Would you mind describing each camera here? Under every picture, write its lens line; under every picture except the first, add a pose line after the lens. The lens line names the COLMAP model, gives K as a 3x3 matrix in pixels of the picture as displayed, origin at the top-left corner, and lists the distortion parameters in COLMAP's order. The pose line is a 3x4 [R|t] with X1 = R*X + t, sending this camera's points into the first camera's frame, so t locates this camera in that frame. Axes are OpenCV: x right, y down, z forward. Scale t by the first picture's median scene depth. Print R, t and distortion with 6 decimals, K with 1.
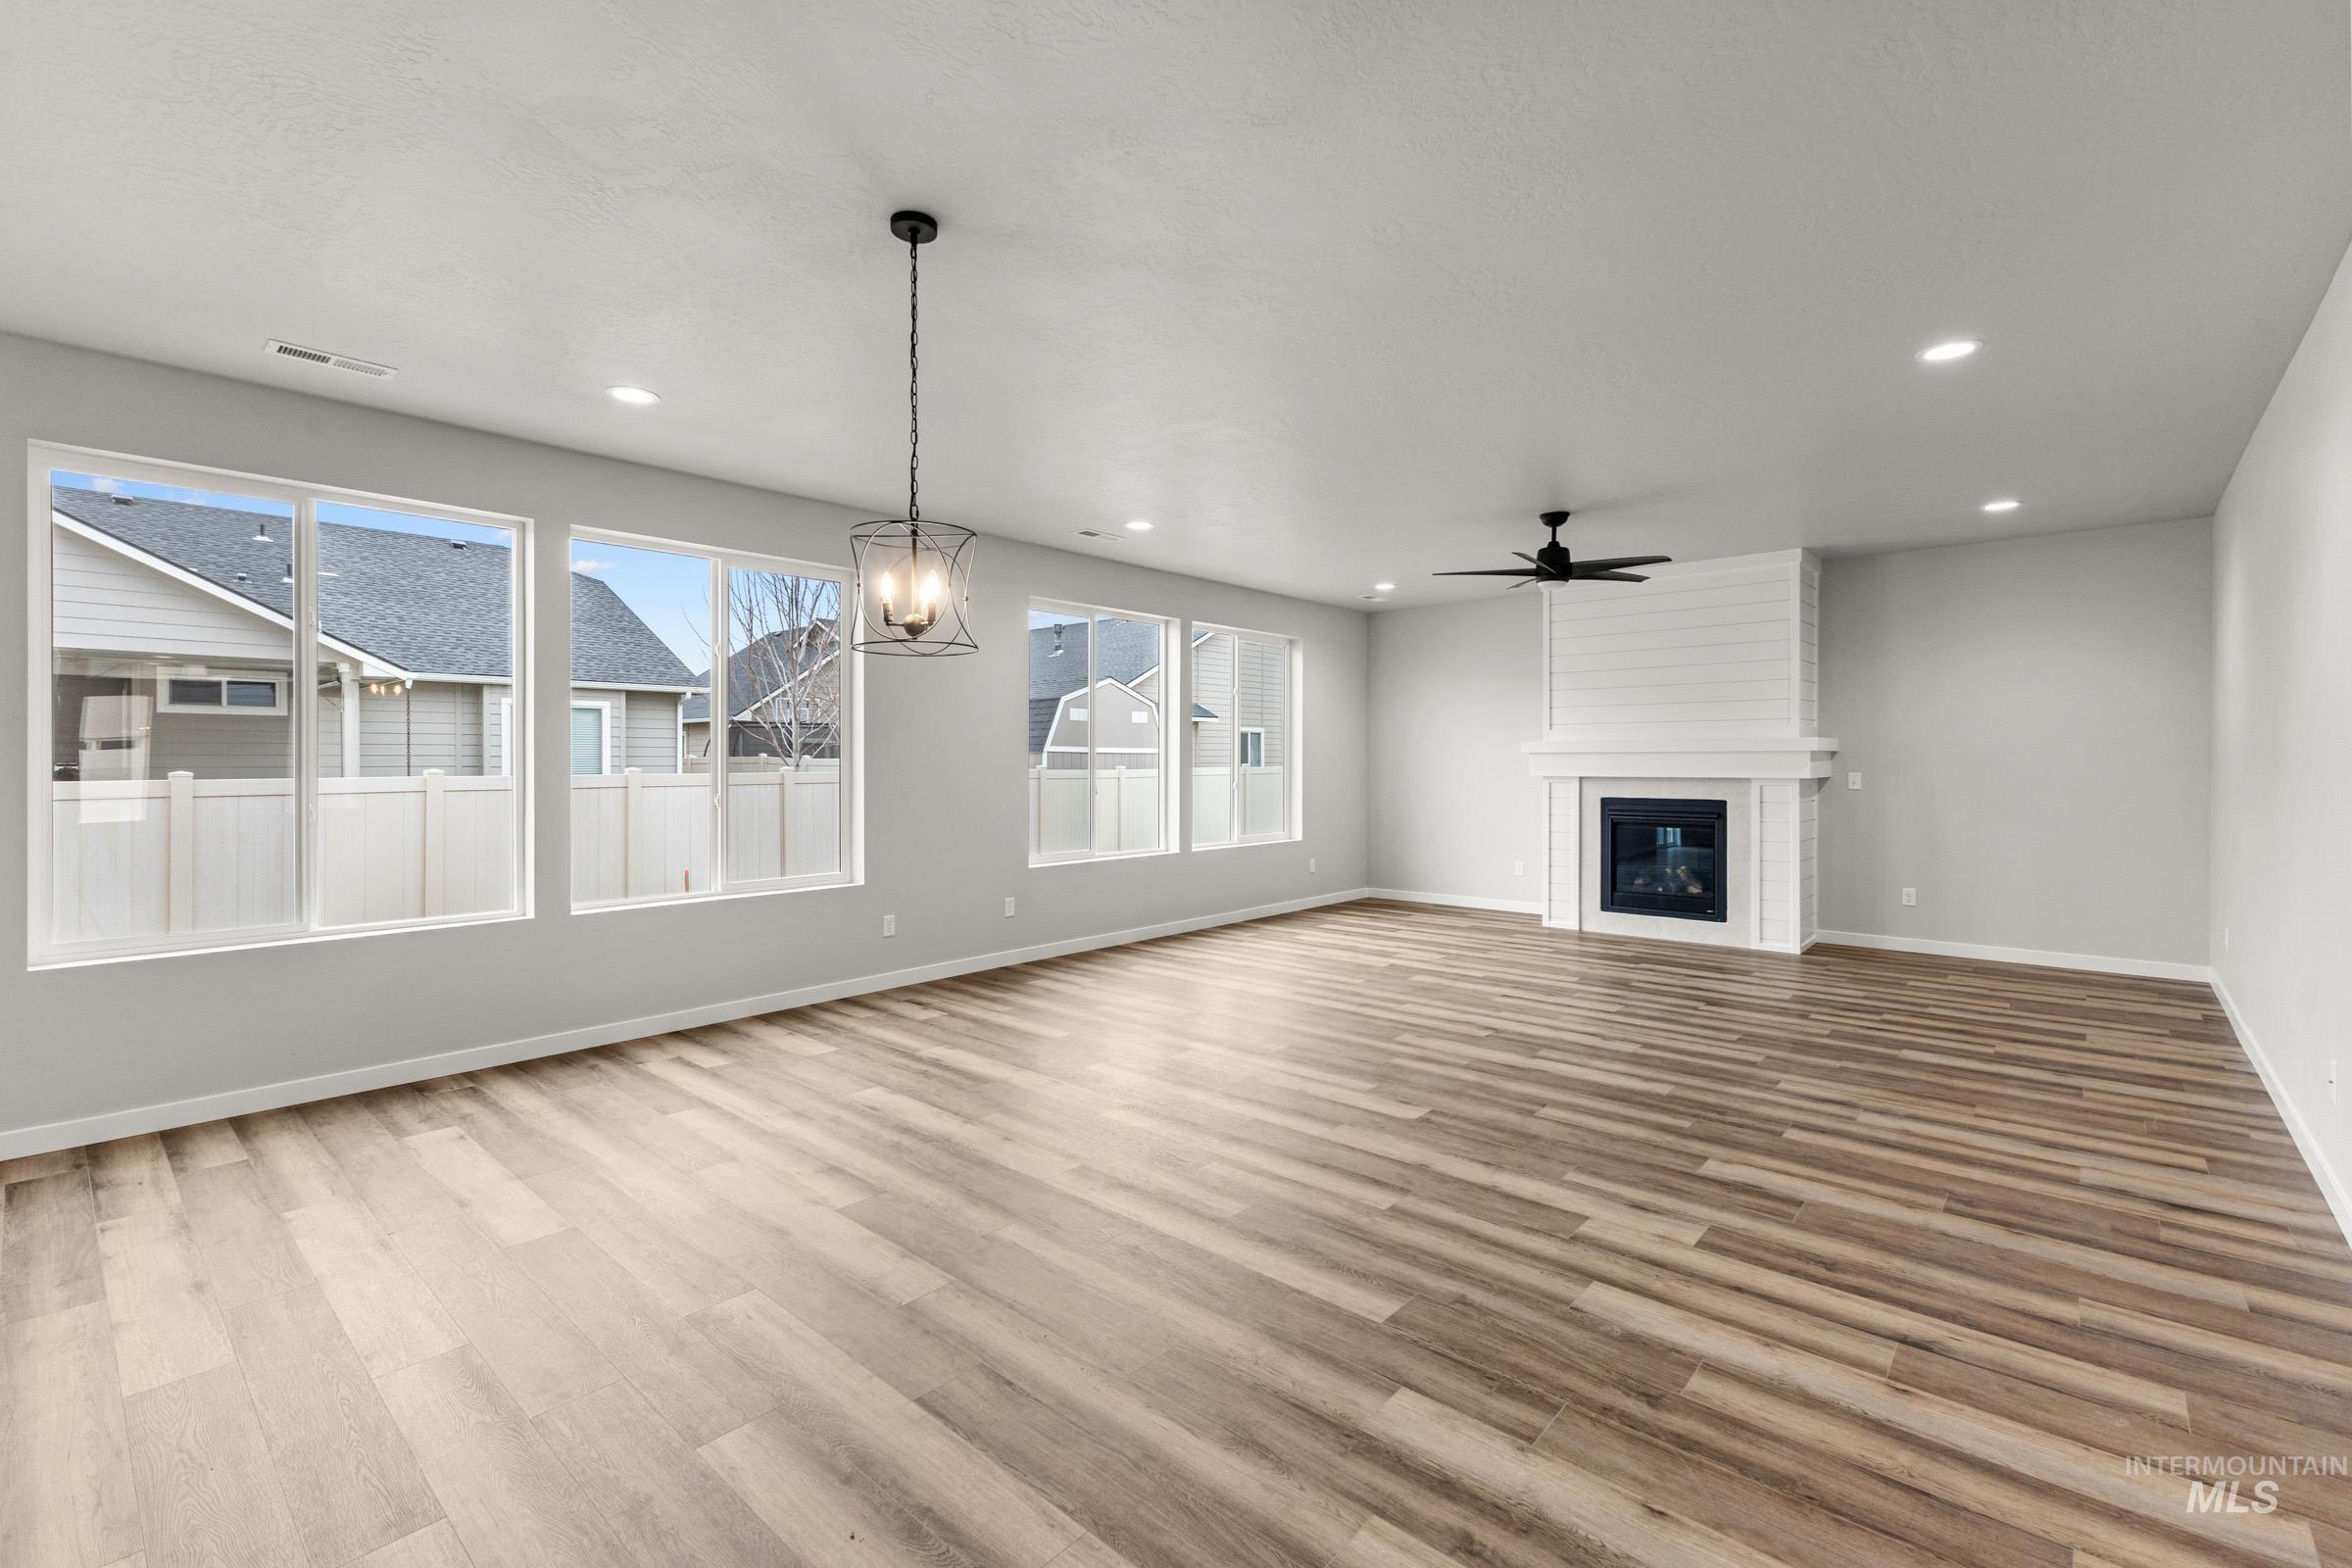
lens RADIAL K [[1024.5, 0, 1183.2], [0, 1024.5, 764.8], [0, 0, 1]] dist [0.011781, -0.000708]
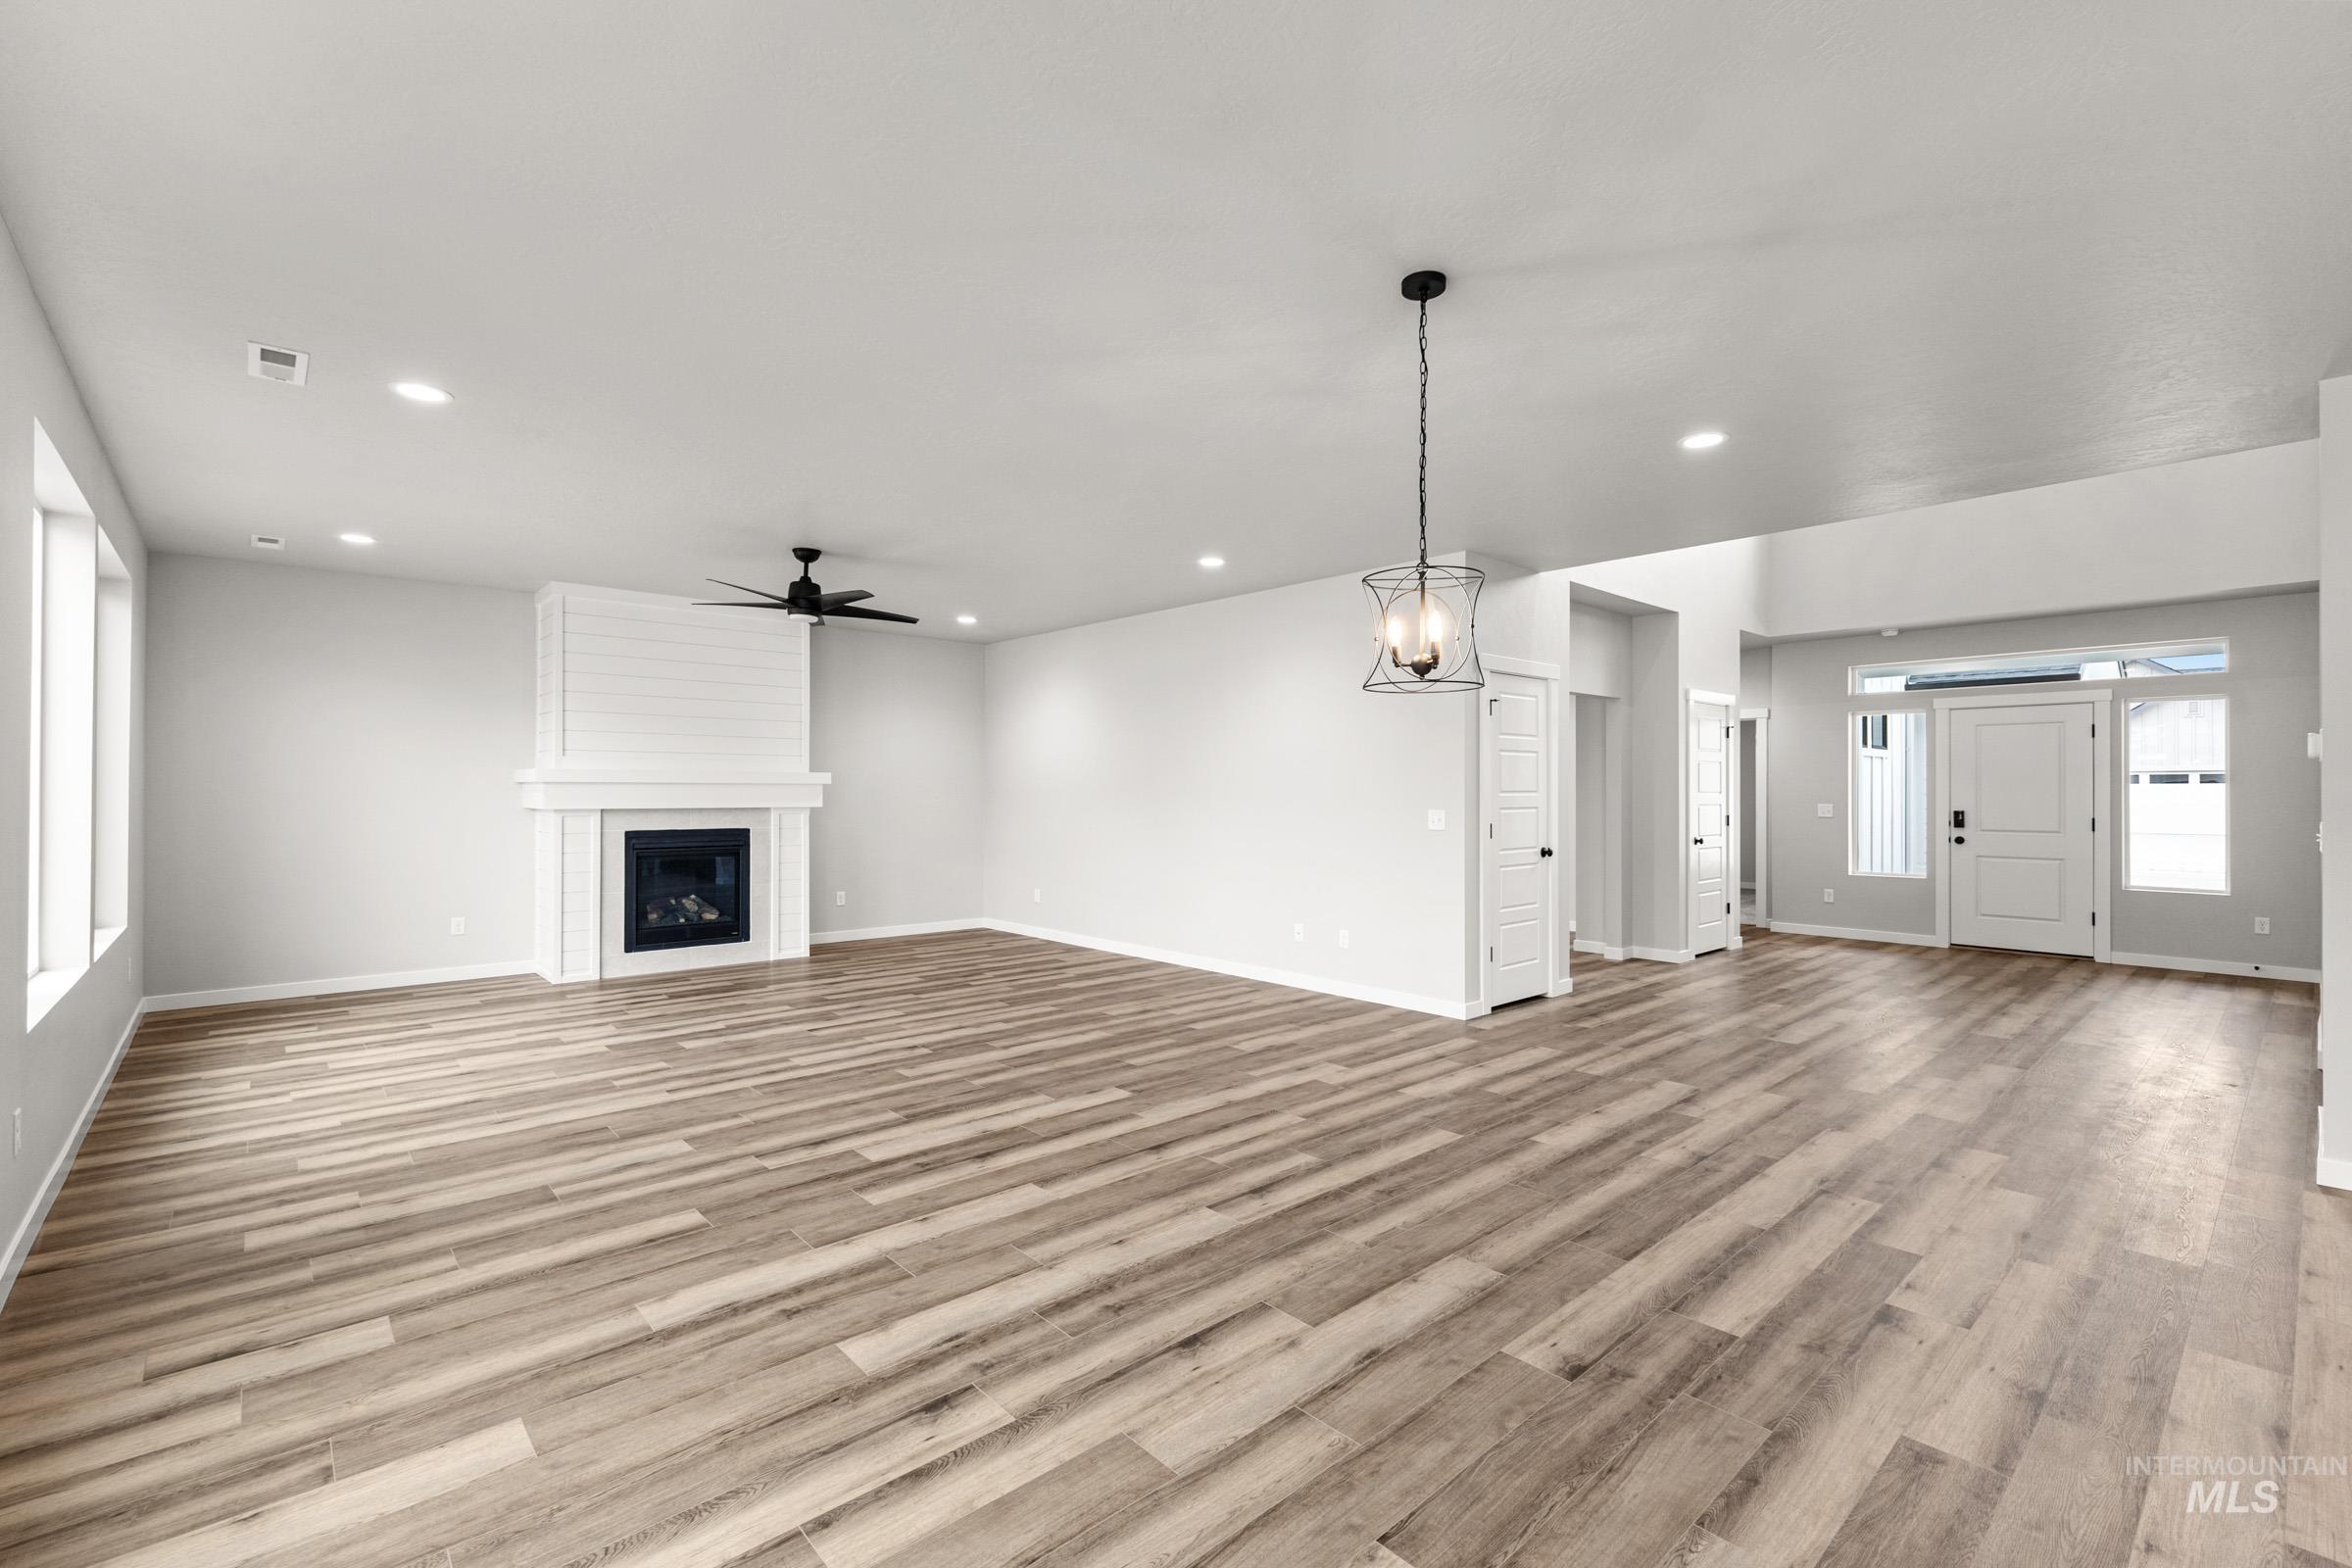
lens RADIAL K [[1024.5, 0, 1184.7], [0, 1024.5, 780.7], [0, 0, 1]] dist [0.011781, -0.000708]
pose [[0.102368, 0.012304, 0.994671, -0.527551], [0.000746, 0.999922, -0.012445, -0.002060], [-0.994746, 0.002016, 0.102351, 0.449938]]
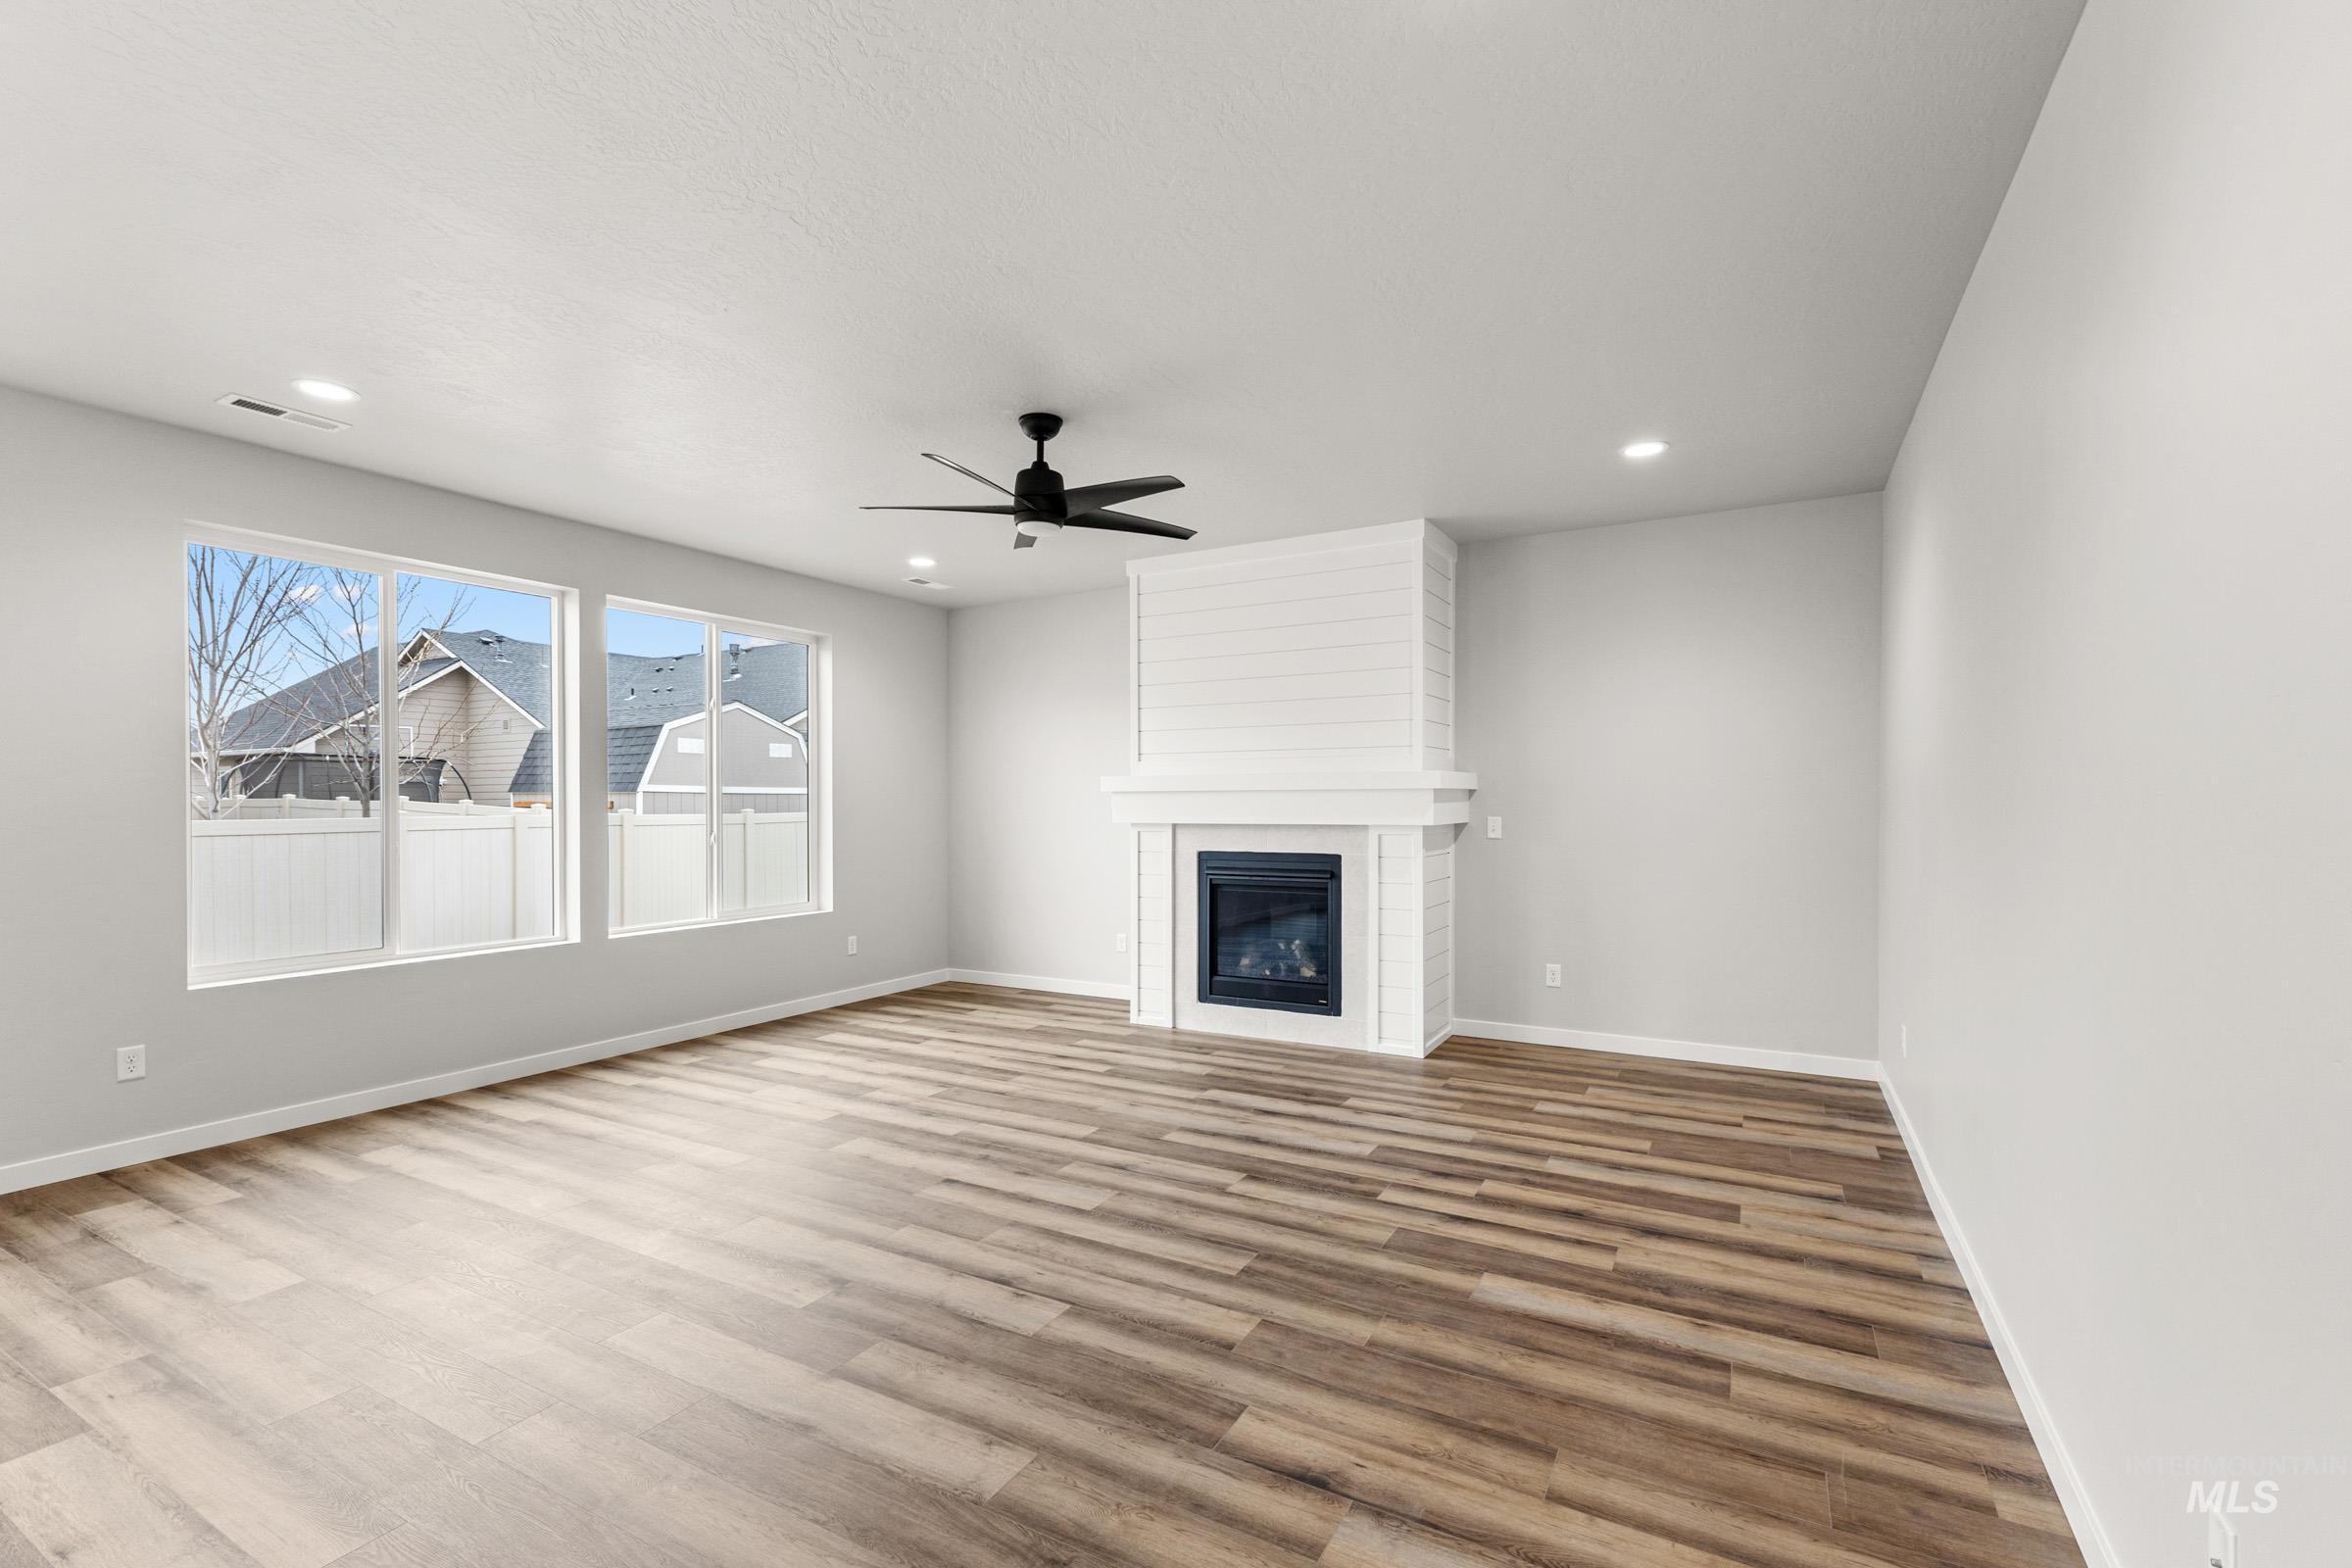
lens RADIAL K [[1024.5, 0, 1190.6], [0, 1024.5, 817.2], [0, 0, 1]] dist [0.011781, -0.000708]
pose [[0.976503, -0.004926, 0.215446, 0.270183], [0.002634, 0.999937, 0.010925, -0.001426], [-0.215486, -0.010101, 0.976455, 0.301864]]
